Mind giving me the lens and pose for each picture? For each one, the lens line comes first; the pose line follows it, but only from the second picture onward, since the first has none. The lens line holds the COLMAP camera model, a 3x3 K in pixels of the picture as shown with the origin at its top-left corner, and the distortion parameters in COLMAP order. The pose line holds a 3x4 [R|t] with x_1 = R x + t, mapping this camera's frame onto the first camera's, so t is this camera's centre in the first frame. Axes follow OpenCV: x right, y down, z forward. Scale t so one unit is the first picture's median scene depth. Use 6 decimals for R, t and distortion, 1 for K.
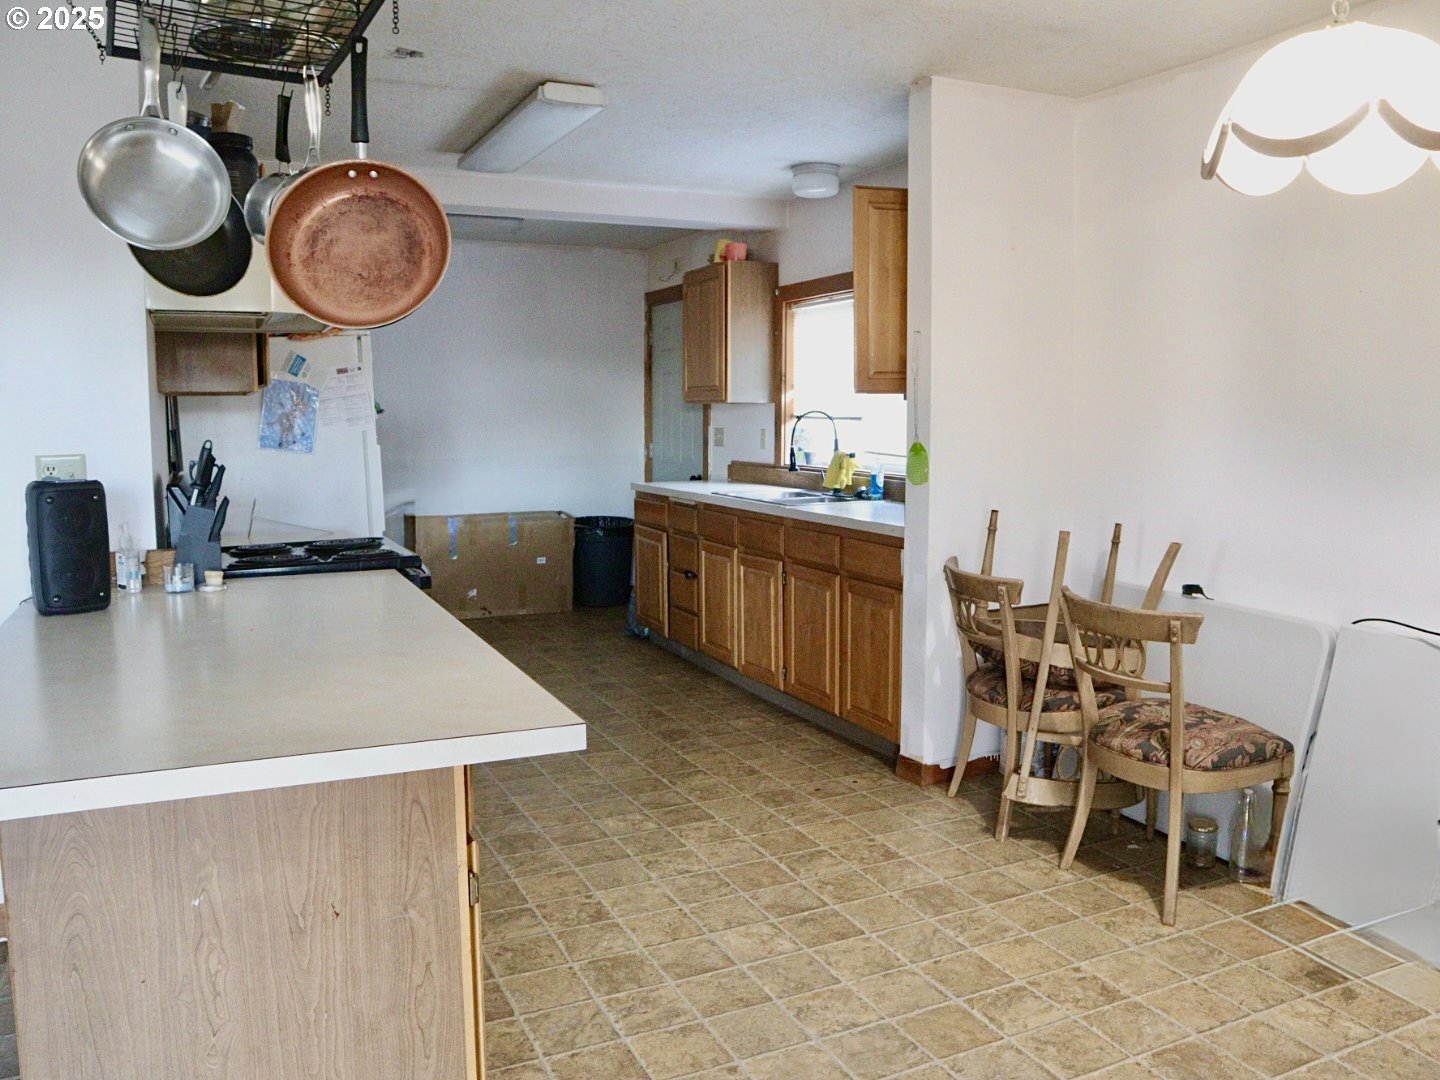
lens RADIAL K [[1141.3, 0, 720.2], [0, 1141.3, 538.3], [0, 0, 1]] dist [-0.086528, 0.008628]
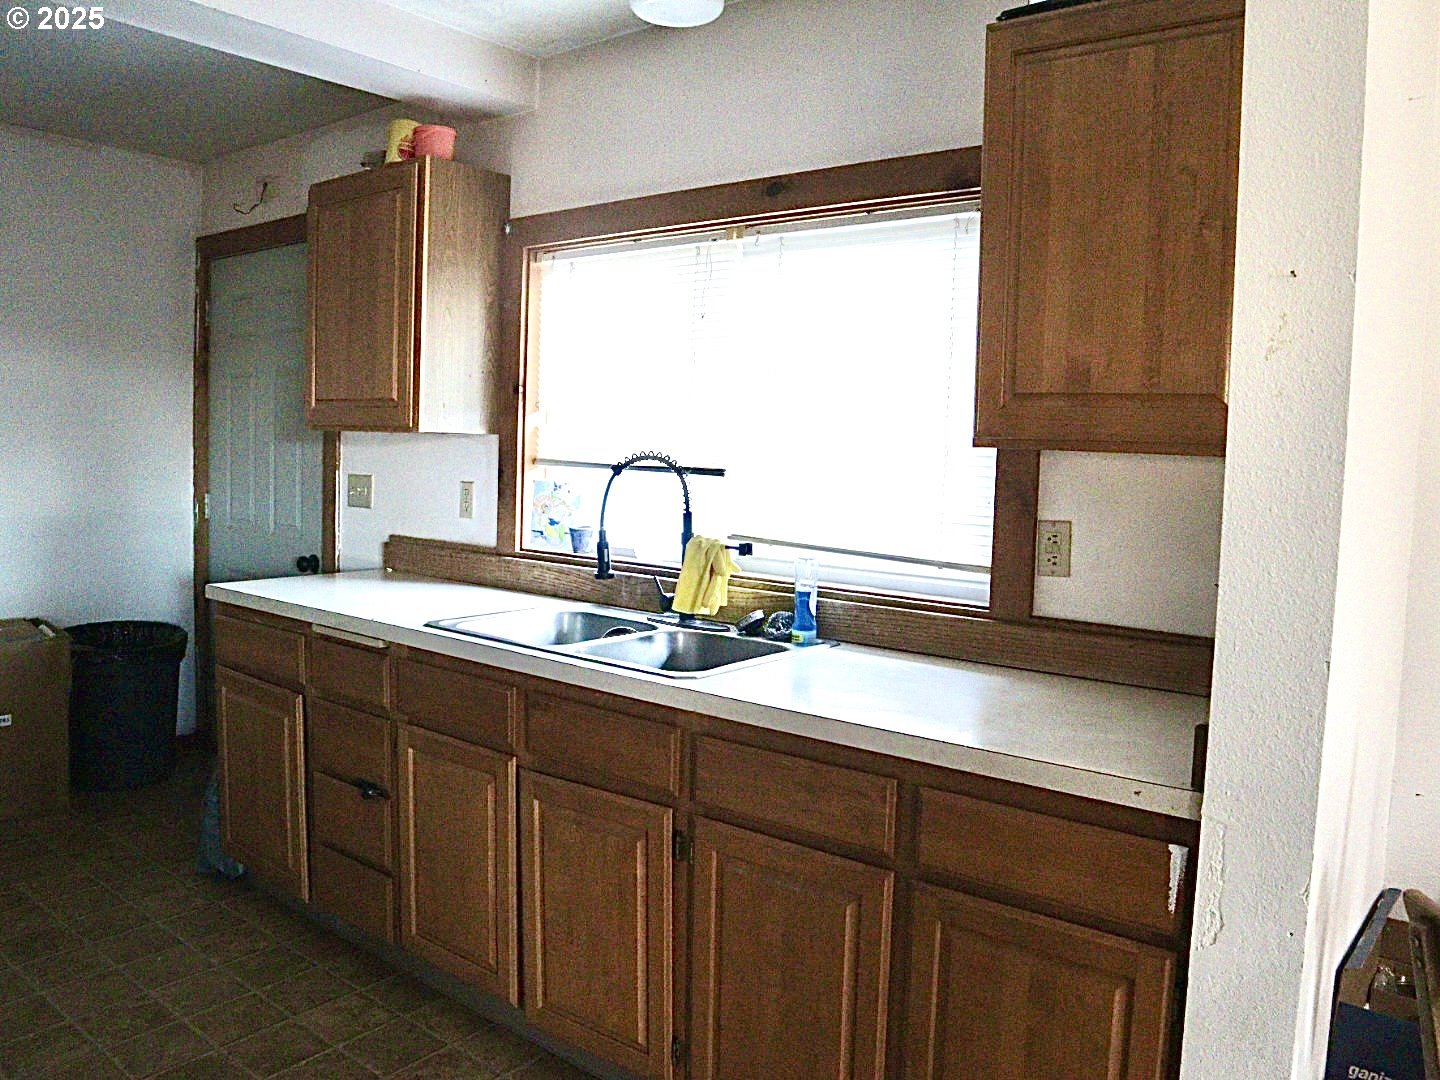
lens RADIAL K [[1141.3, 0, 718.7], [0, 1141.3, 539.2], [0, 0, 1]] dist [-0.086528, 0.008628]
pose [[0.904232, -0.012460, 0.426860, -0.089731], [0.021308, 0.999646, -0.015959, -0.059229], [-0.426510, 0.023526, 0.904177, 0.476882]]
